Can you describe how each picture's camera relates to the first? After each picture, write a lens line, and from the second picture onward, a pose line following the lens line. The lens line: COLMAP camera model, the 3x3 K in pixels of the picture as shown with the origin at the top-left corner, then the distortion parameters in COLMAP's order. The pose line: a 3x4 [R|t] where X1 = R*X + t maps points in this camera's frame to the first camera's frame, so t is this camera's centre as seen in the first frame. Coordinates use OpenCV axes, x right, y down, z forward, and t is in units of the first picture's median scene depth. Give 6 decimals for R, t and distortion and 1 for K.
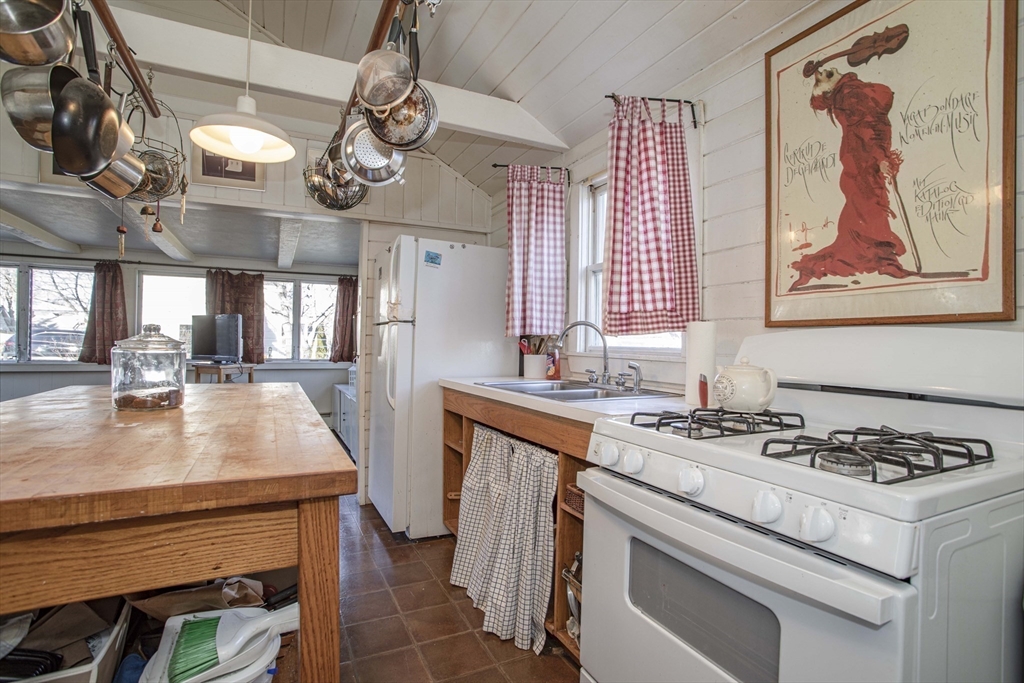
lens RADIAL K [[488.0, 0, 512.0], [0, 488.0, 341.5], [0, 0, 1]] dist [-0.068182, 0.025567]
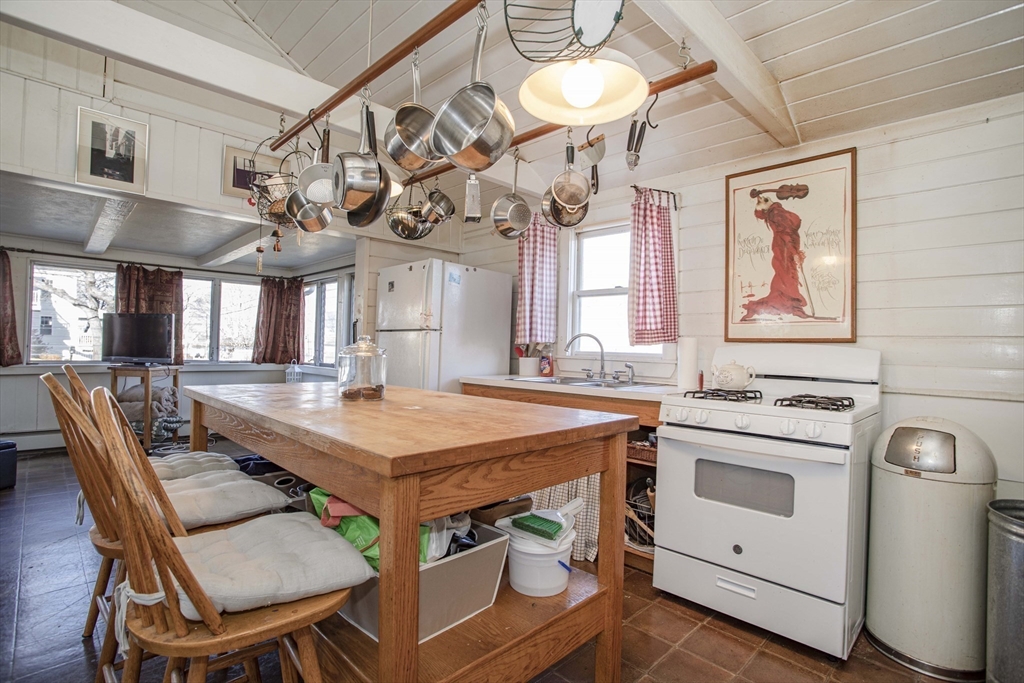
lens RADIAL K [[488.0, 0, 512.0], [0, 488.0, 341.5], [0, 0, 1]] dist [-0.068182, 0.025567]
pose [[0.947597, 0.011810, 0.319250, -0.700170], [-0.010754, 0.999929, -0.005071, -0.013670], [-0.319287, 0.001372, 0.947657, -0.349576]]
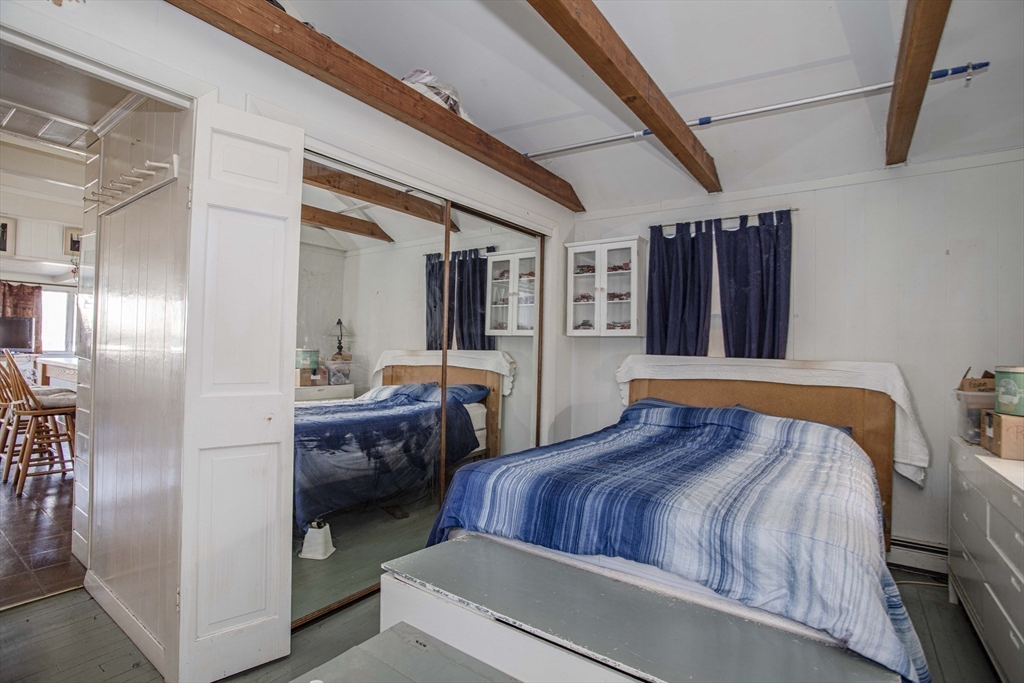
lens RADIAL K [[497.1, 0, 512.0], [0, 497.1, 341.5], [0, 0, 1]] dist [-0.073142, 0.025980]
pose [[0.881903, 0.015917, 0.471162, 0.028509], [-0.016679, 0.999858, -0.002559, -0.026530], [-0.471136, -0.005602, 0.882043, -2.645739]]
